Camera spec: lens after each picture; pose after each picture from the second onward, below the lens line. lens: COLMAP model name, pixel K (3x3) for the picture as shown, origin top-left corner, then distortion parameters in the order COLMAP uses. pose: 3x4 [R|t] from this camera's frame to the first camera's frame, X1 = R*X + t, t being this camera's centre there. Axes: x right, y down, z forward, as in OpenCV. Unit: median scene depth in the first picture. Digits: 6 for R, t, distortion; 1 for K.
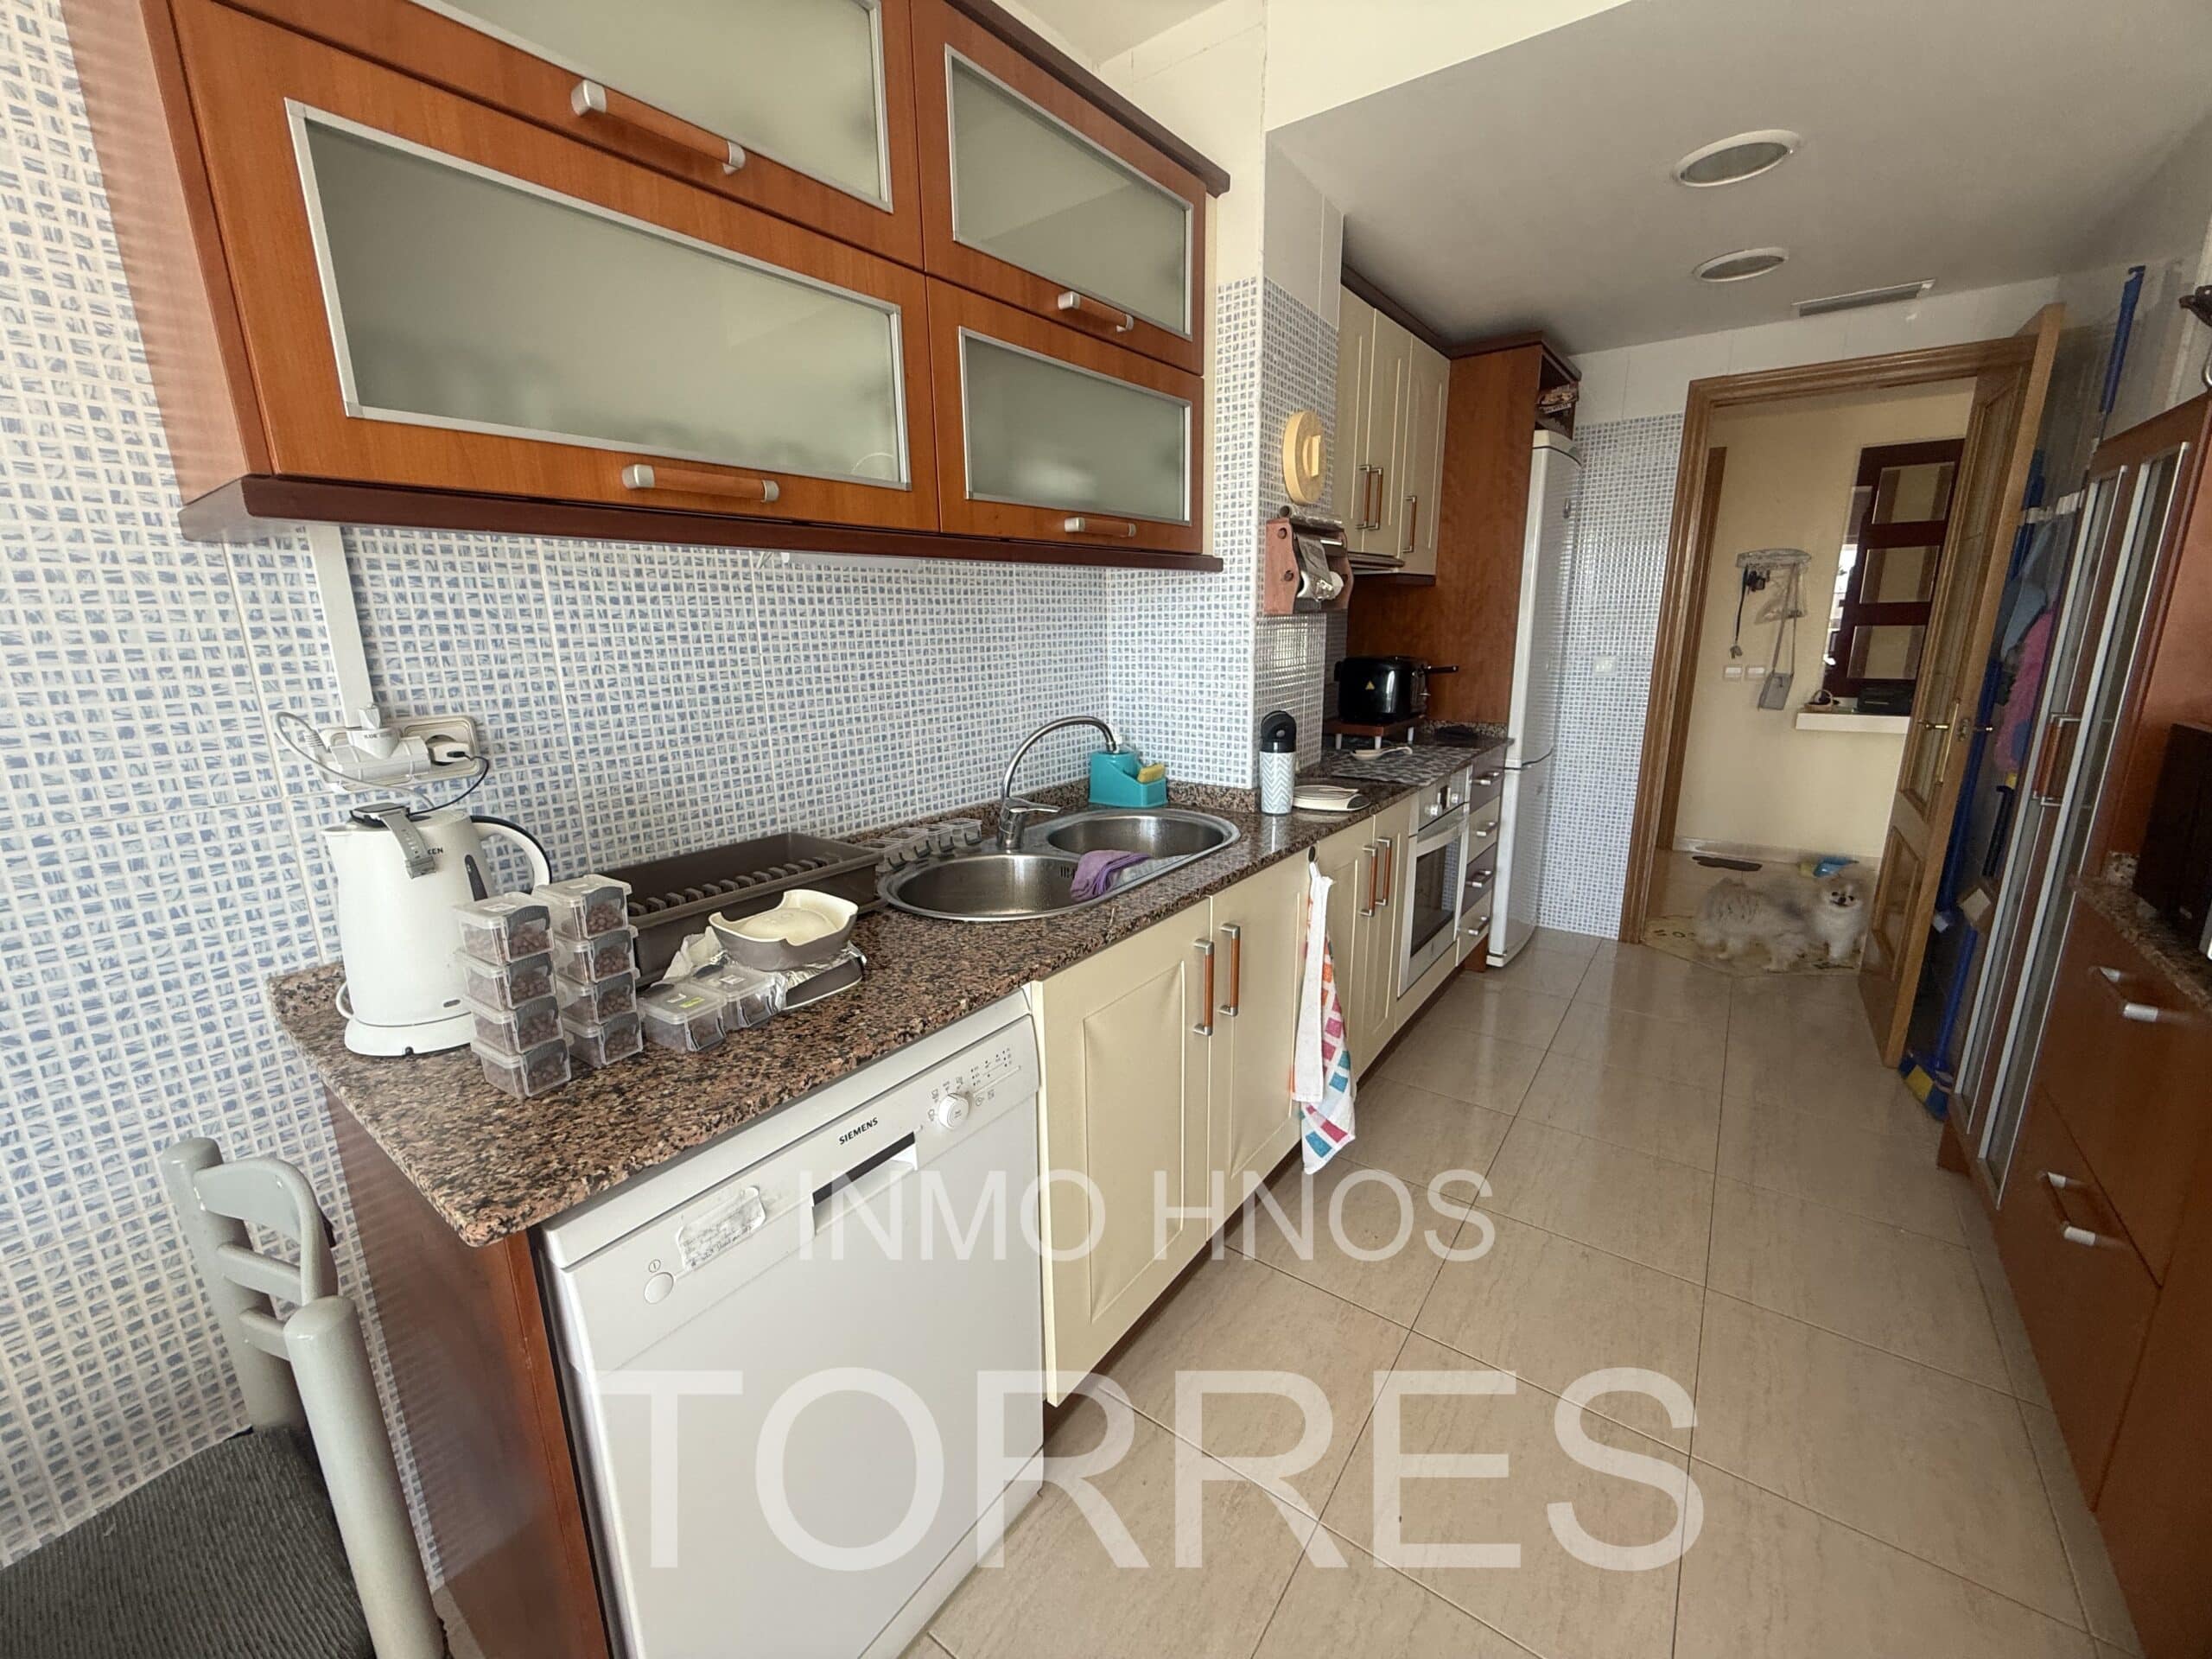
lens RADIAL K [[881.3, 0, 1102.5], [0, 881.3, 826.3], [0, 0, 1]] dist [-0.000159, 0.000615]
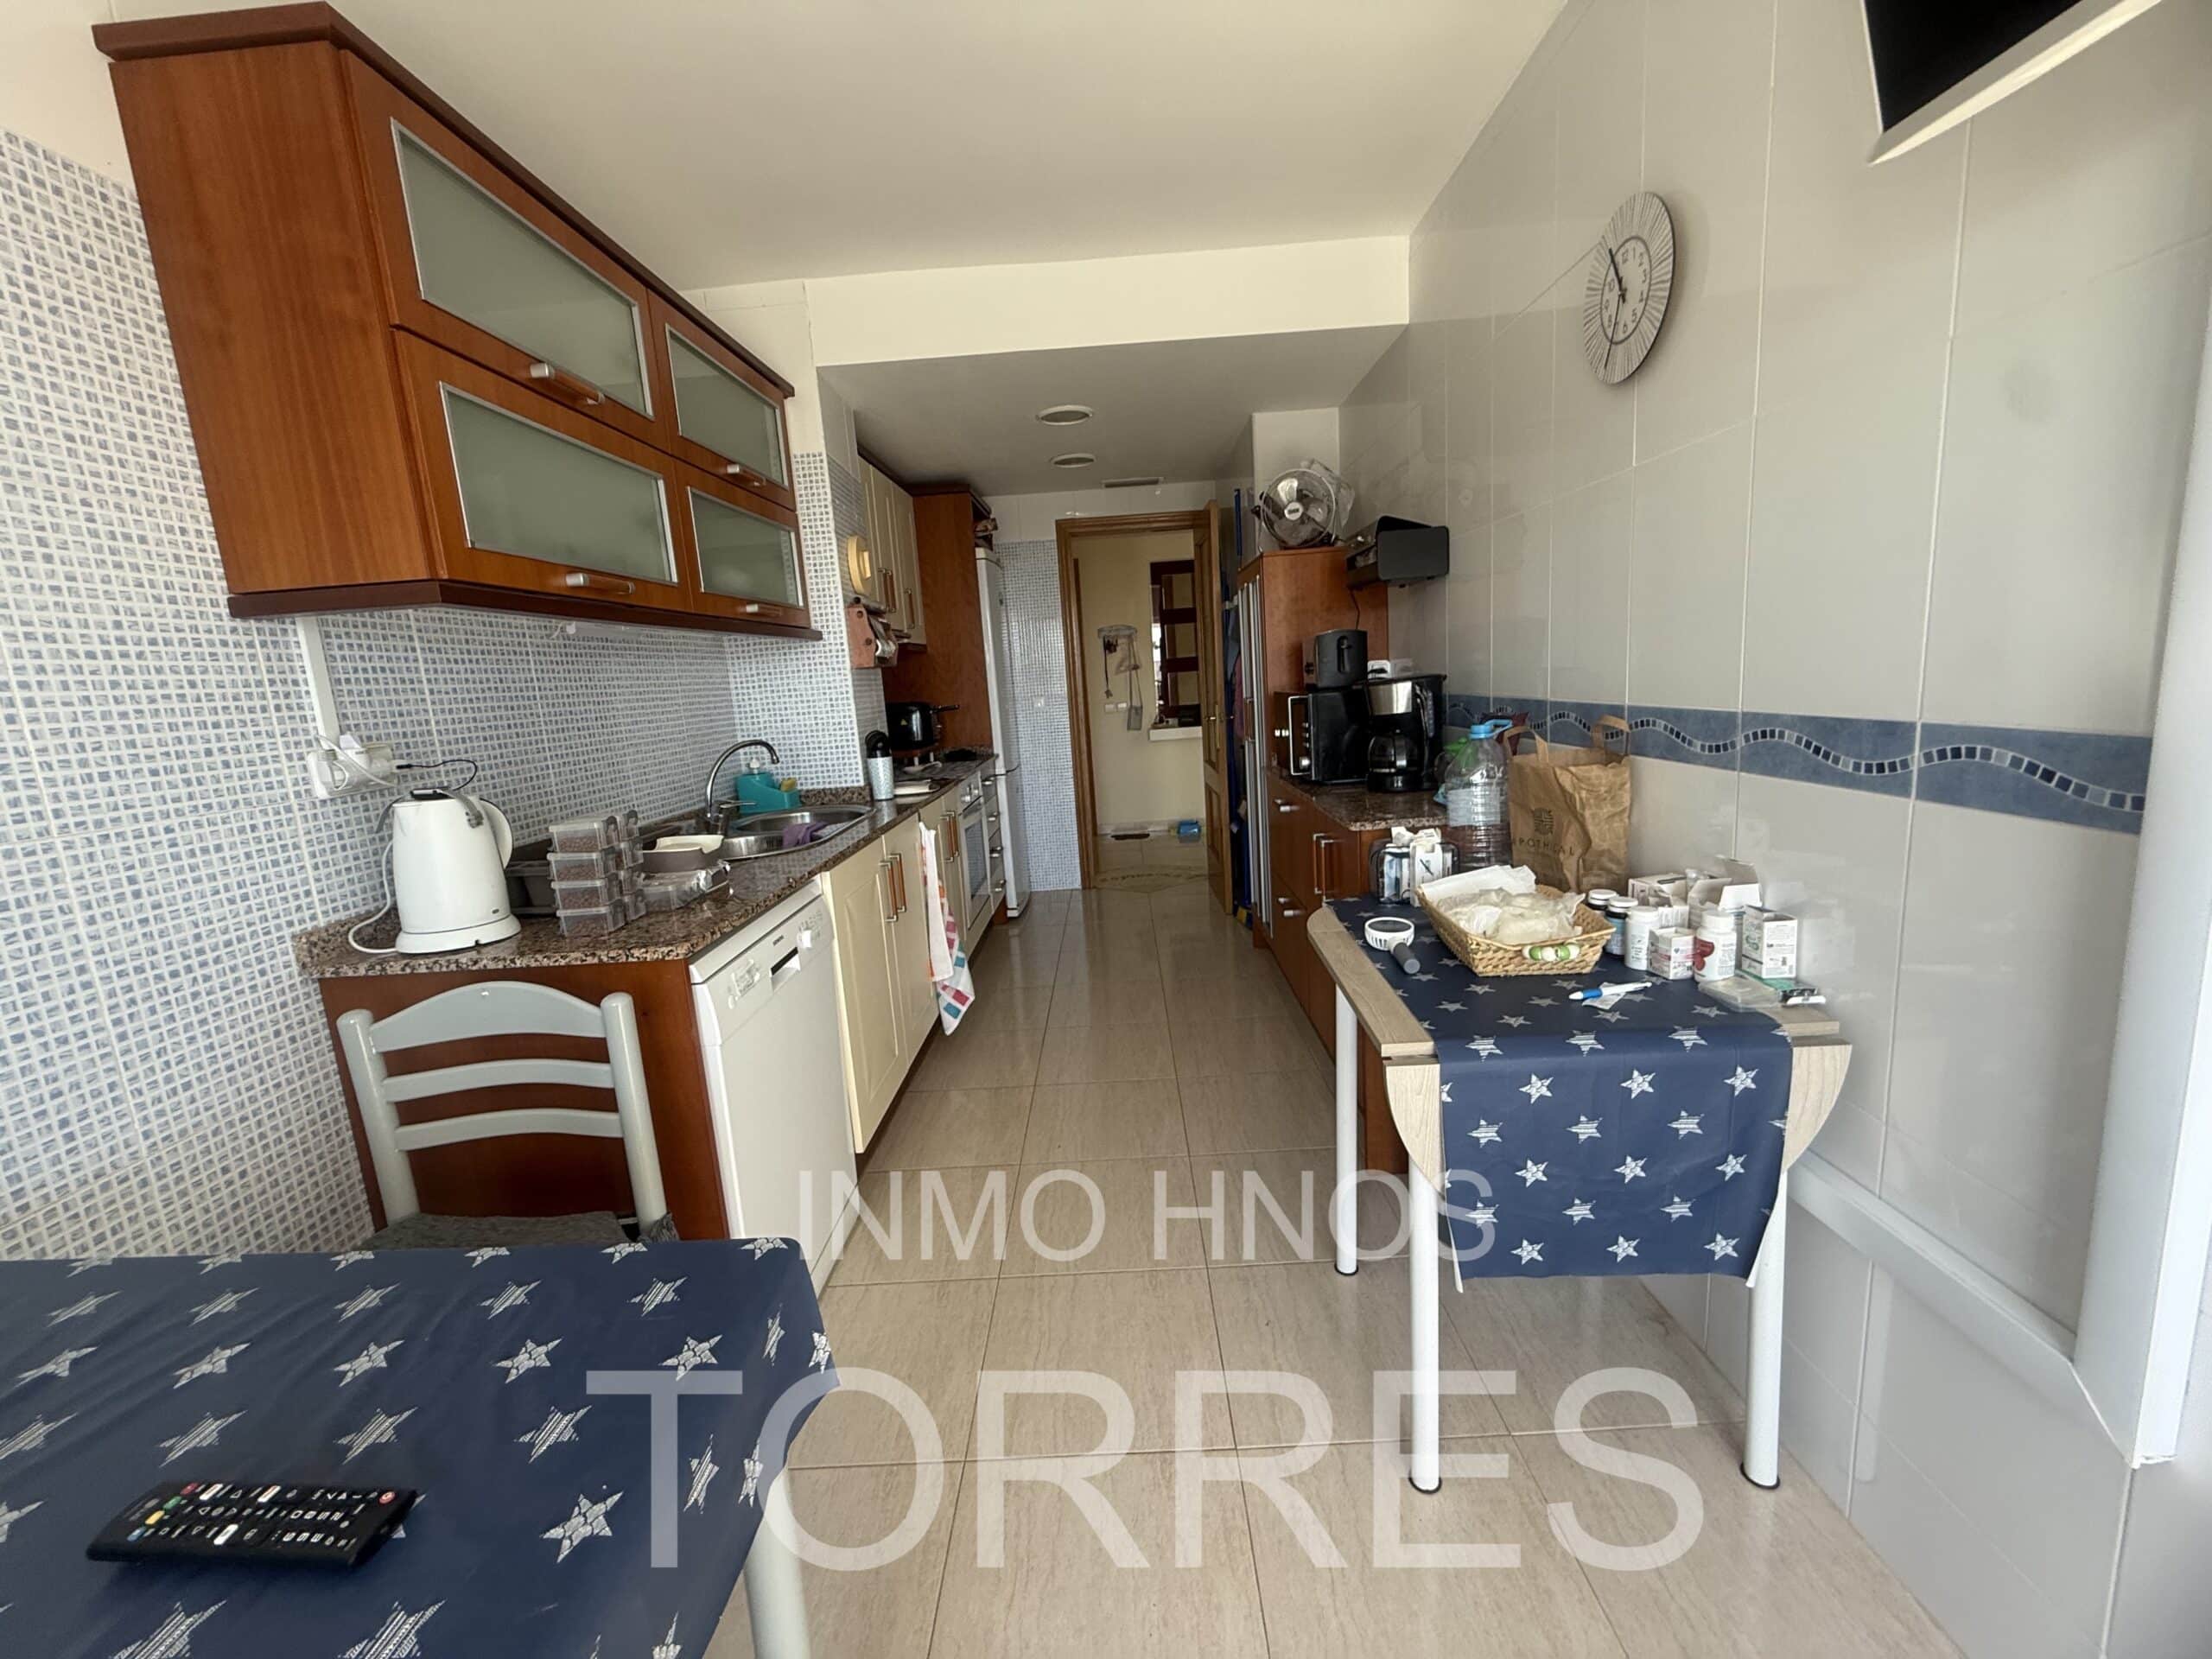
lens RADIAL K [[881.3, 0, 1095.9], [0, 881.3, 824.1], [0, 0, 1]] dist [-0.000159, 0.000615]
pose [[0.818319, -0.133699, 0.558998, -0.362165], [0.183883, 0.982352, -0.034231, 0.148777], [-0.544556, 0.130802, 0.828462, -0.431335]]
